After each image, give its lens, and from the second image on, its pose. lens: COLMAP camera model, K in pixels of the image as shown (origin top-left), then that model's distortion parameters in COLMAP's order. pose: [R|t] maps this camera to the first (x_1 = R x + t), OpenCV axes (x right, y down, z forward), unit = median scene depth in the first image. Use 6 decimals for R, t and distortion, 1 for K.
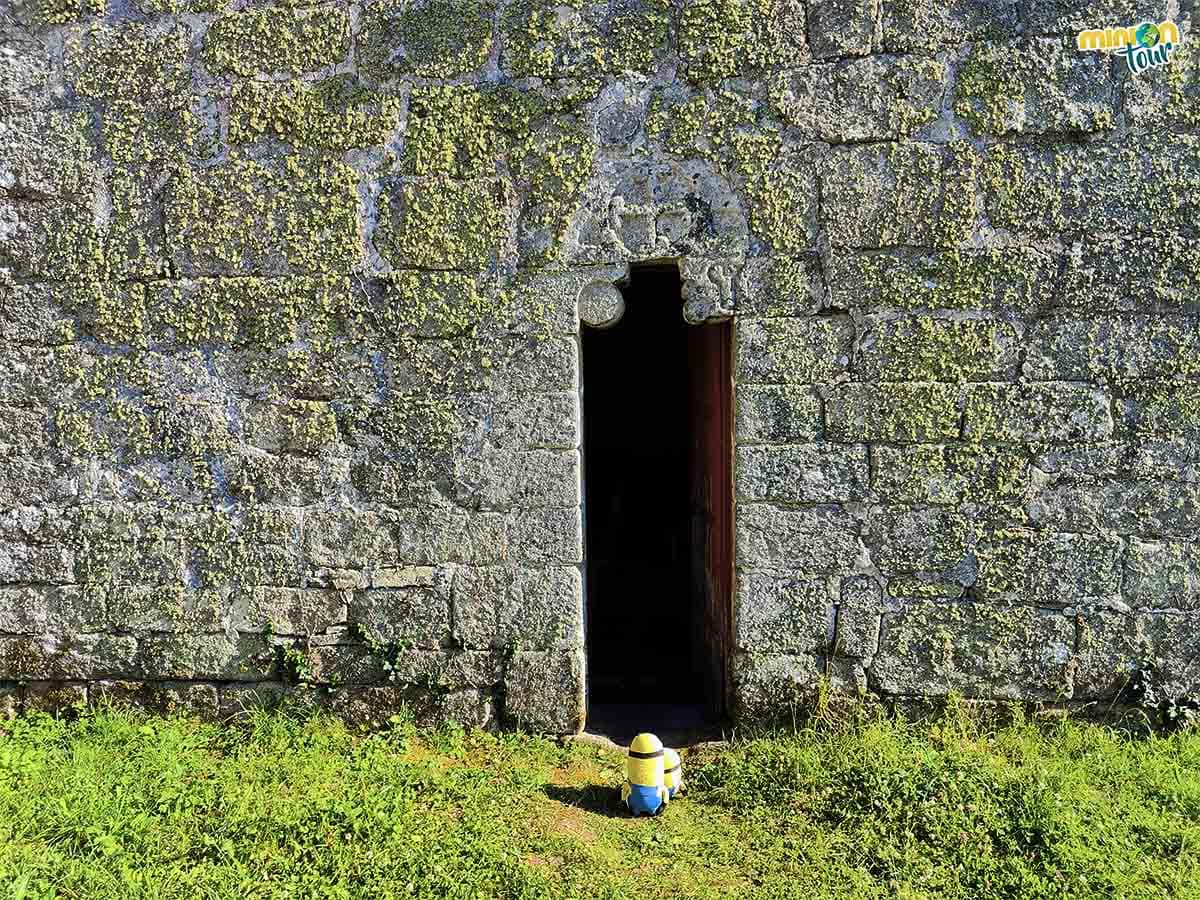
lens RADIAL K [[815.9, 0, 600.0], [0, 815.9, 450.0], [0, 0, 1]] dist [0.016099, -0.011326]
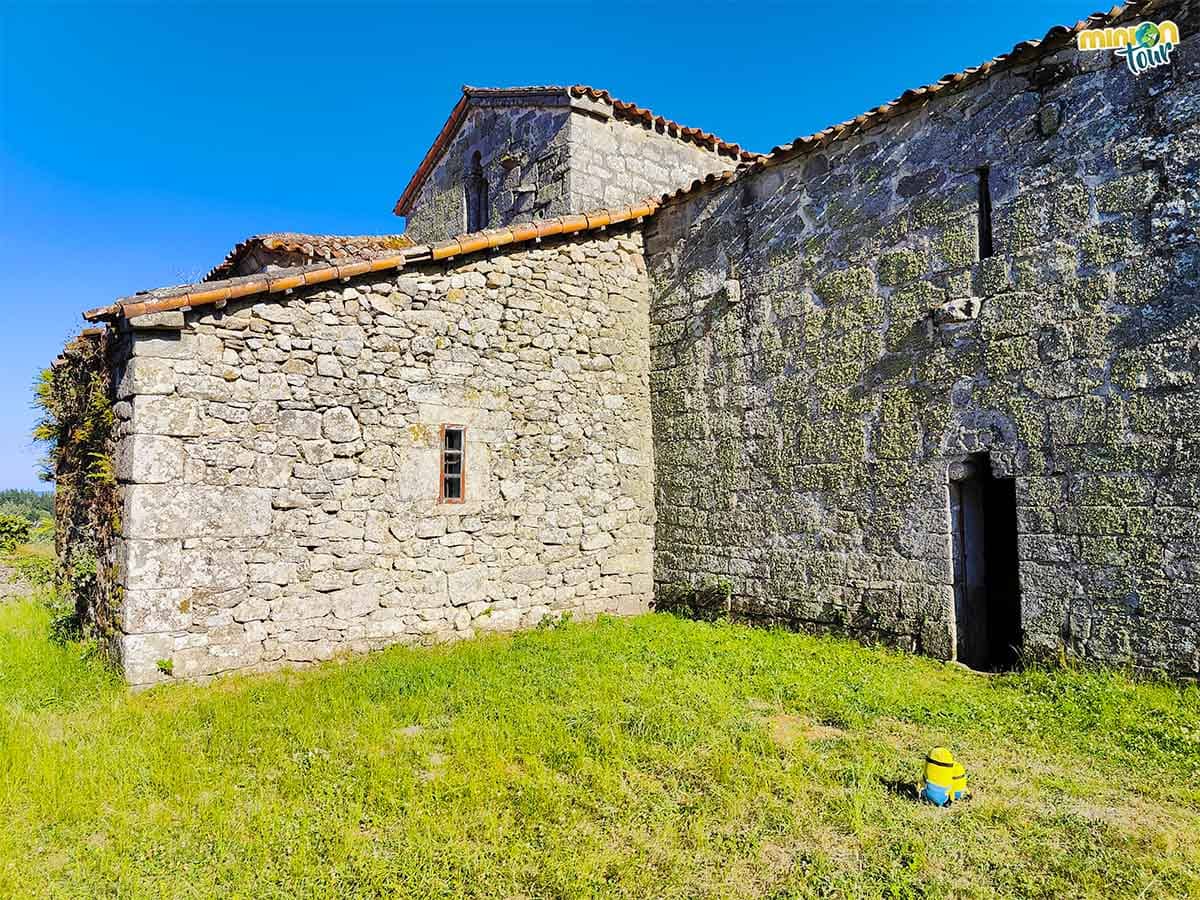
lens RADIAL K [[815.9, 0, 600.0], [0, 815.9, 450.0], [0, 0, 1]] dist [0.016099, -0.011326]
pose [[0.675164, -0.044026, -0.736353, 1.036238], [-0.045114, 0.993884, -0.100789, 0.041999], [0.736287, 0.101269, 0.669049, -1.324797]]
